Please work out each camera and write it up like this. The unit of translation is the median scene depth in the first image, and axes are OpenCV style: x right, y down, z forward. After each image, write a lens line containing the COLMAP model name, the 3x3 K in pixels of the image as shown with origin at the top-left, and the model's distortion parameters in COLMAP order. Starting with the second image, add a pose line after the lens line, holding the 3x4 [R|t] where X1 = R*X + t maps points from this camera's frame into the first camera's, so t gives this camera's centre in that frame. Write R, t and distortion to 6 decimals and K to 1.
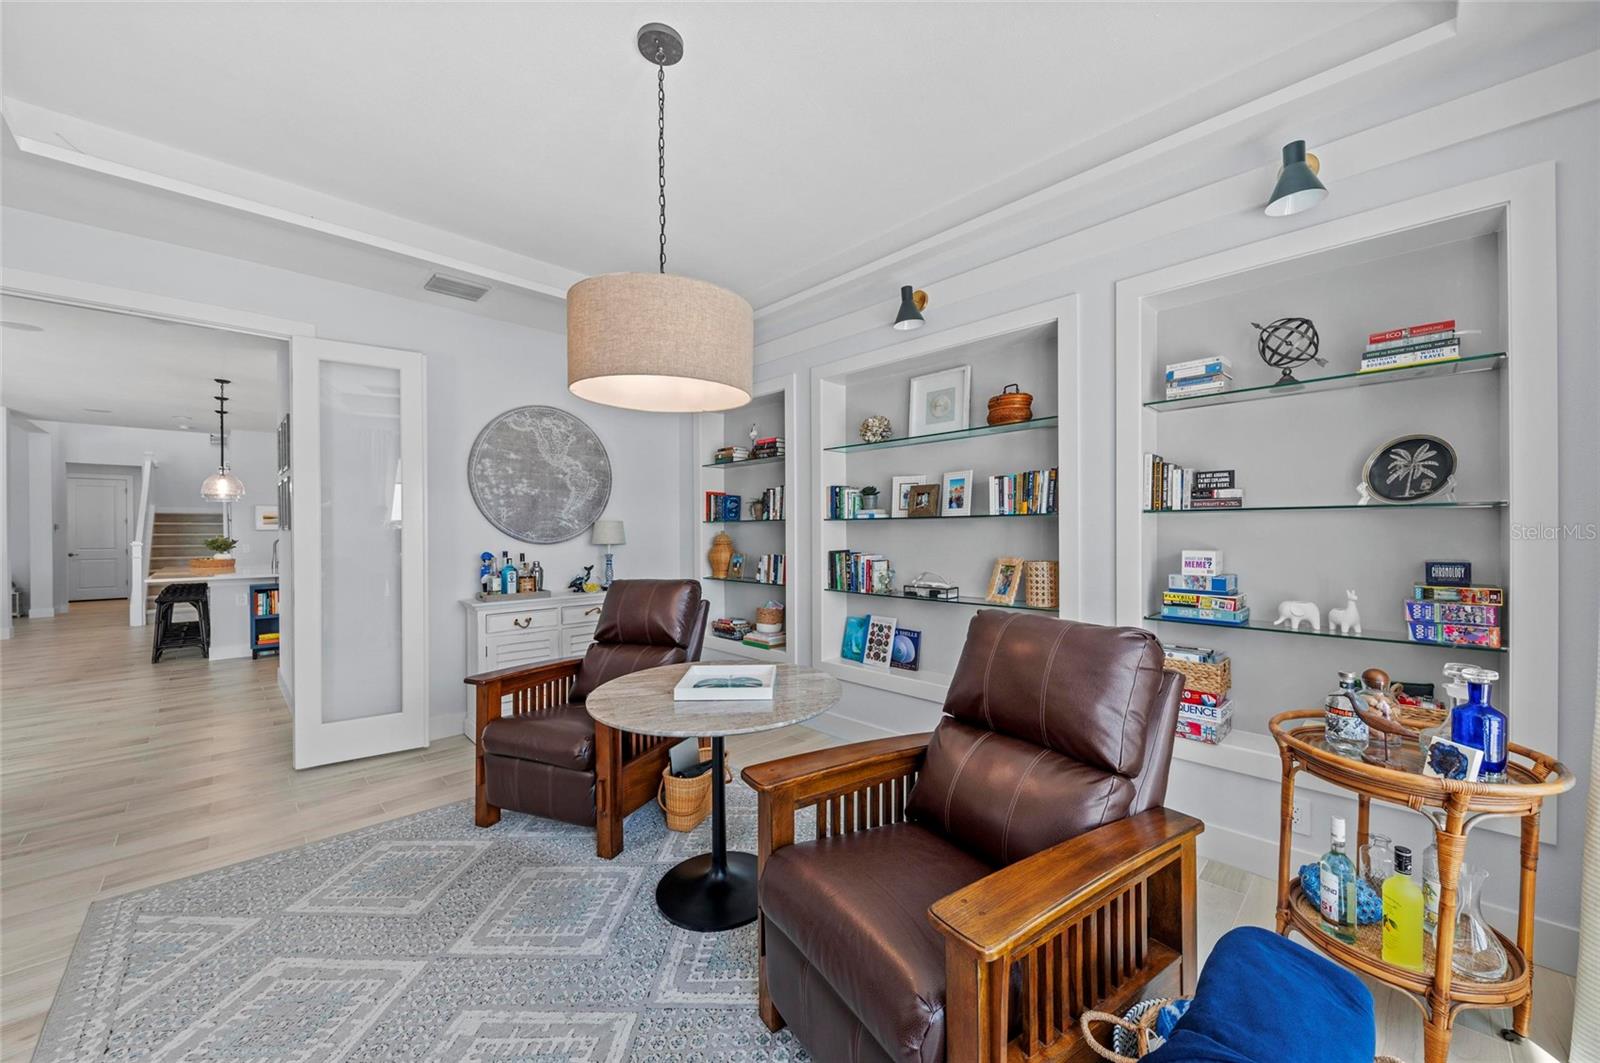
lens RADIAL K [[585.6, 0, 796.3], [0, 585.6, 536.6], [0, 0, 1]] dist [0.000837, -0.000174]
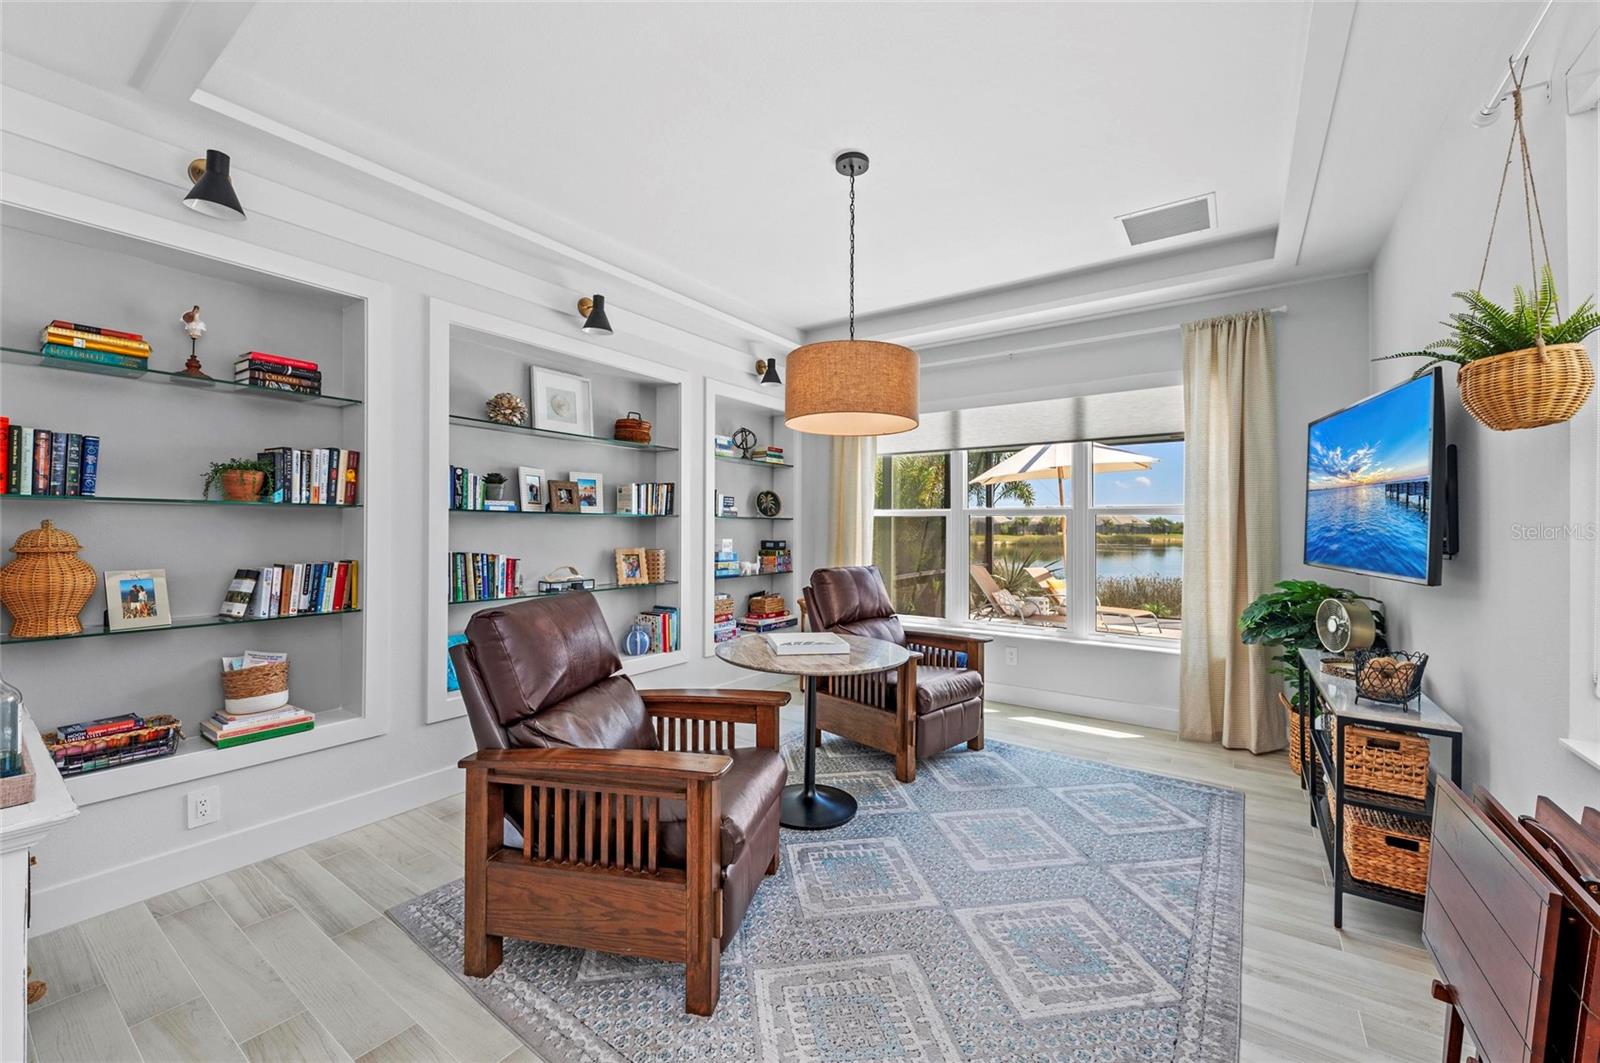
lens RADIAL K [[628.8, 0, 808.2], [0, 628.8, 528.0], [0, 0, 1]] dist [0.002295, -0.000105]
pose [[-0.197557, 0.010288, 0.980237, -0.971564], [0.010590, 0.999909, -0.008360, 0.007058], [-0.980234, 0.008729, -0.197648, 0.834206]]
